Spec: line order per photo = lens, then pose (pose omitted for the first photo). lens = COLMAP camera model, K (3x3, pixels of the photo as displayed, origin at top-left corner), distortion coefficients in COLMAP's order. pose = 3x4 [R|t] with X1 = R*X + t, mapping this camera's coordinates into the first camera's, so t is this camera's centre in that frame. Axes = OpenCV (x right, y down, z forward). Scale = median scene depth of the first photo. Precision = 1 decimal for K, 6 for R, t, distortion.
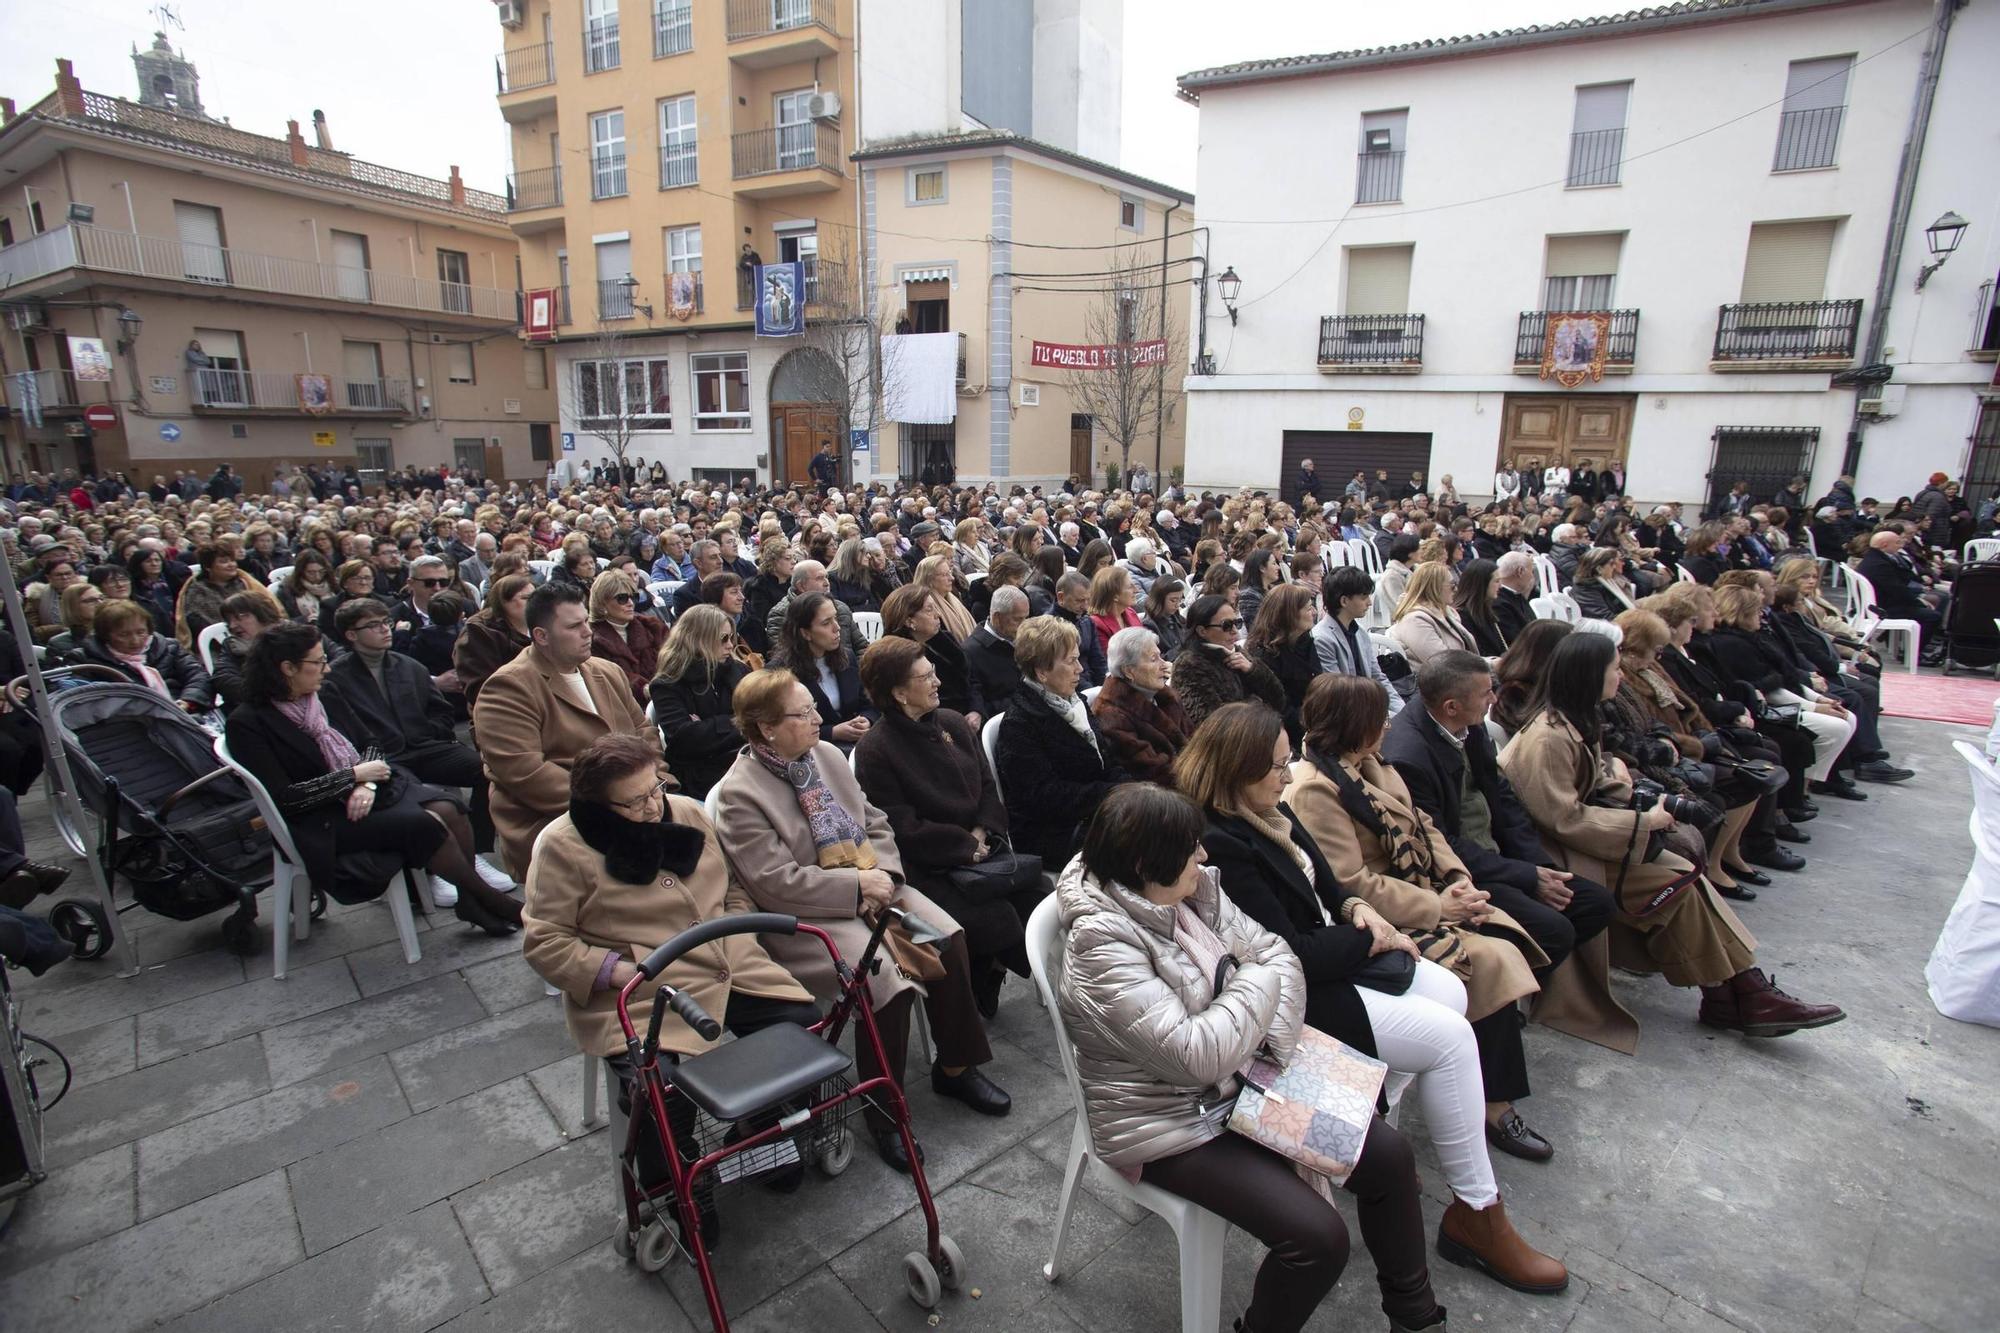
lens RADIAL K [[981.3, 0, 1000.0], [0, 981.3, 666.5], [0, 0, 1]] dist [-0.090079, 0.051058]
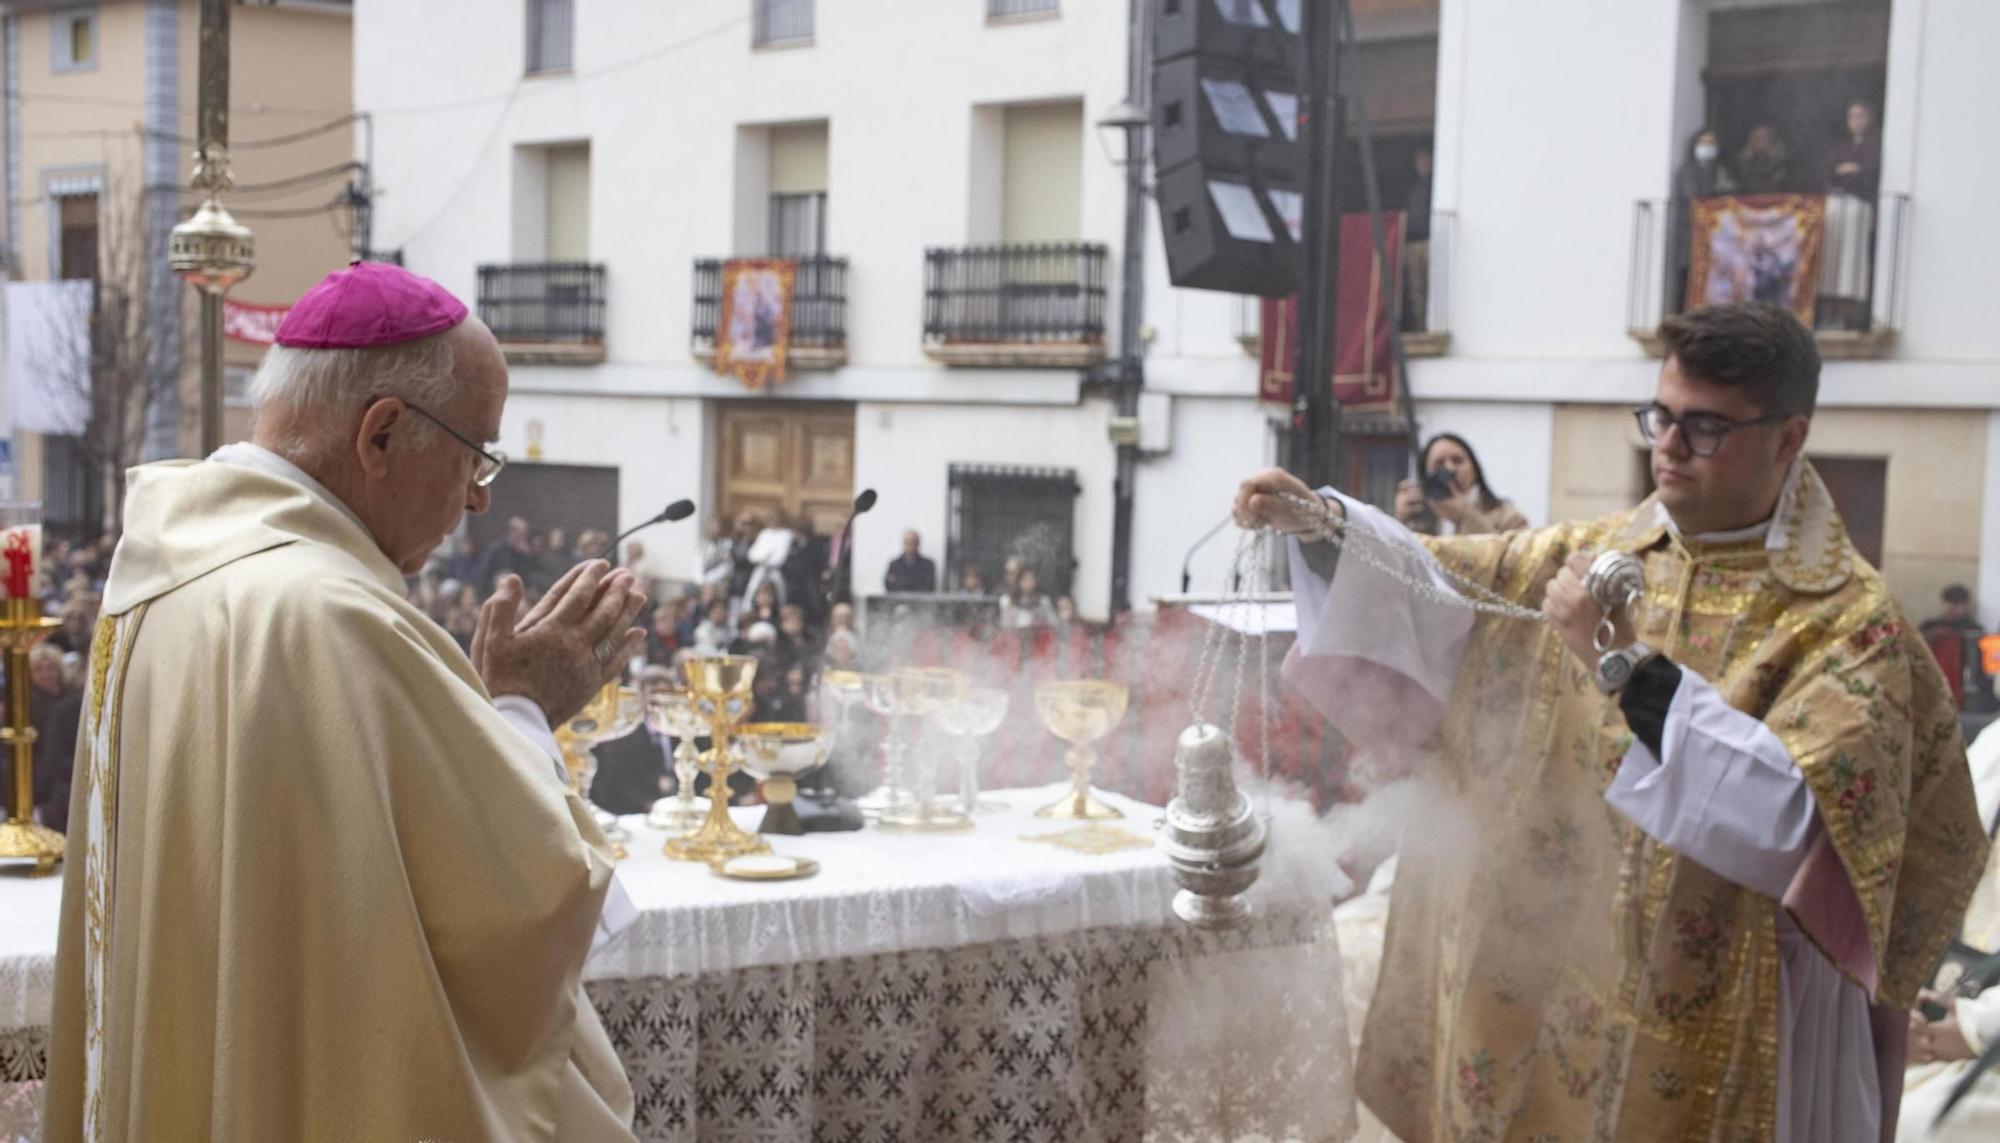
lens RADIAL K [[2275.6, 0, 947.0], [0, 2275.6, 626.8], [0, 0, 1]] dist [-0.018131, -0.004590]
pose [[0.973156, 0.046140, -0.225474, 0.949181], [-0.081765, 0.985097, -0.151319, 0.032216], [0.215132, 0.165693, 0.962426, -0.212218]]
